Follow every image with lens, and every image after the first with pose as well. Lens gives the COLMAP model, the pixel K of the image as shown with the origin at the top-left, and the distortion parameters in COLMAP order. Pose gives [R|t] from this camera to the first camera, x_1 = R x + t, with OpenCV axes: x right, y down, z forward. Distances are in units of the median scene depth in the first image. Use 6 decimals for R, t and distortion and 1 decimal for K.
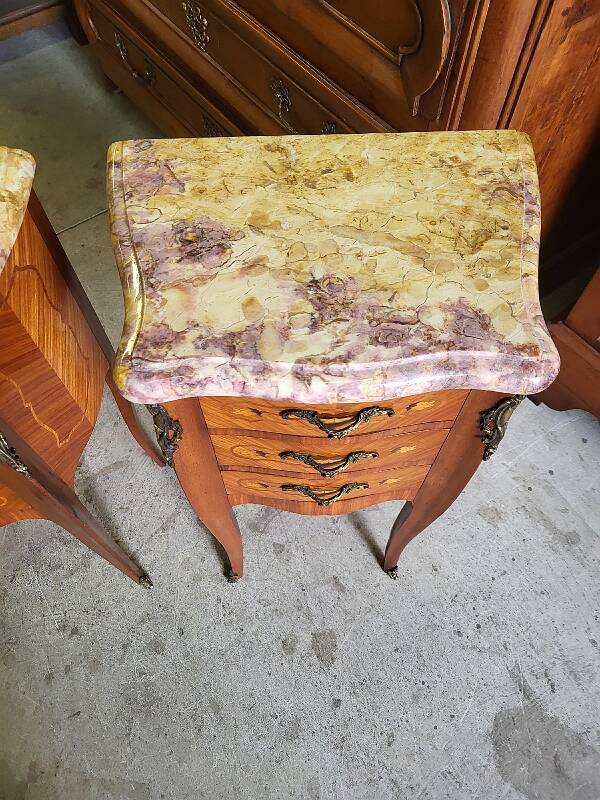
lens RADIAL K [[618.3, 0, 298.5], [0, 618.3, 397.4], [0, 0, 1]] dist [0.043030, -0.026476]
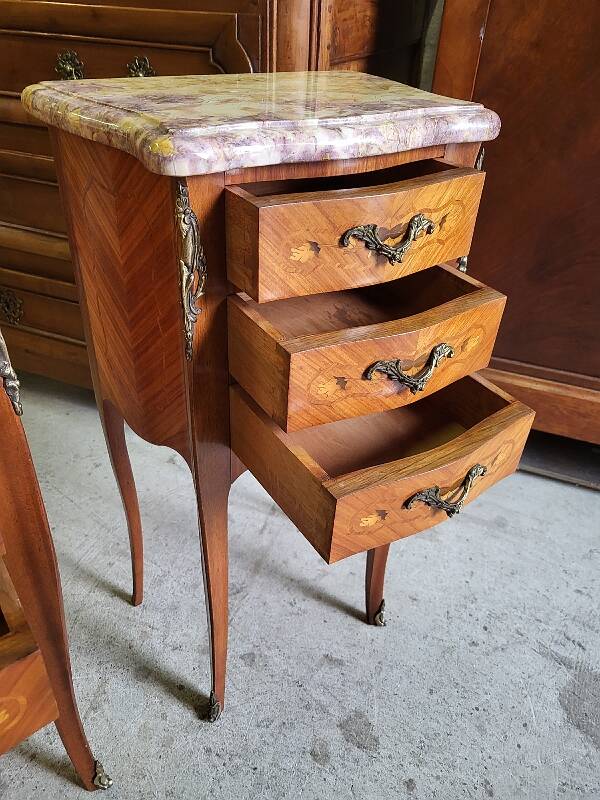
lens RADIAL K [[618.3, 0, 299.2], [0, 618.3, 392.4], [0, 0, 1]] dist [0.043030, -0.026476]
pose [[0.859623, -0.253546, 0.443579, -0.270089], [0.429225, 0.829314, -0.357777, 0.301152], [-0.277154, 0.497948, 0.821726, 0.161616]]
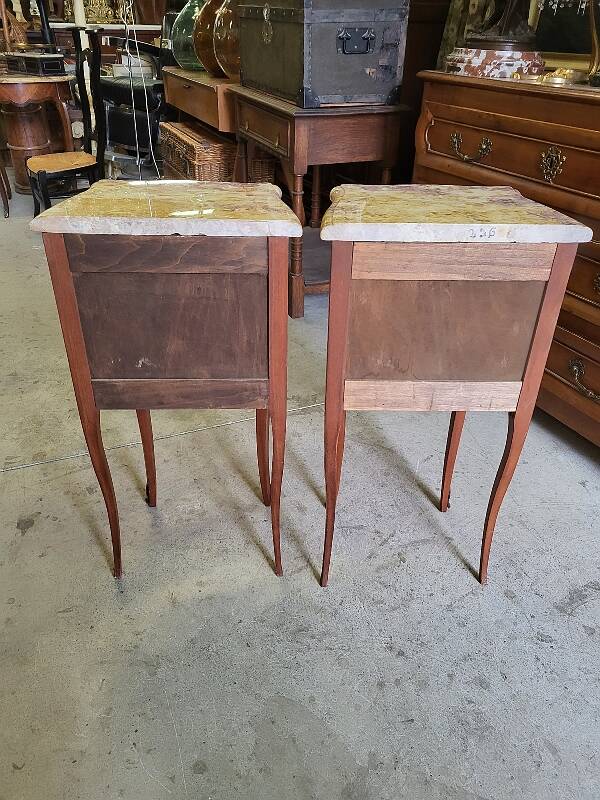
lens RADIAL K [[618.3, 0, 296.8], [0, 618.3, 405.5], [0, 0, 1]] dist [0.043030, -0.026476]
pose [[0.974491, 0.136075, -0.178469, -0.413592], [-0.207357, 0.850116, -0.484051, 0.586610], [0.085852, 0.508710, 0.856647, -0.156230]]
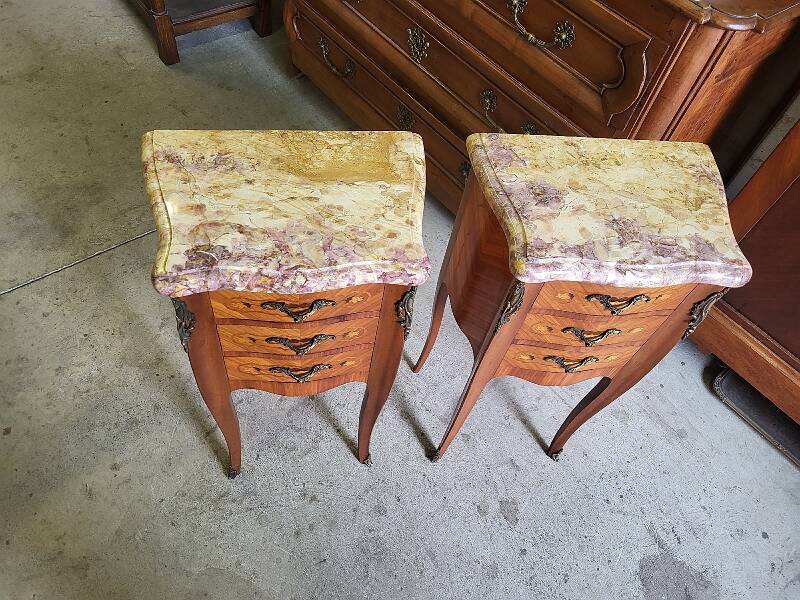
lens RADIAL K [[618.3, 0, 401.6], [0, 618.3, 298.5], [0, 0, 1]] dist [0.043030, -0.026476]
pose [[0.991331, 0.041873, 0.124535, -0.366746], [-0.027986, 0.993399, -0.111242, 0.114985], [-0.128371, 0.106792, 0.985960, -0.296261]]
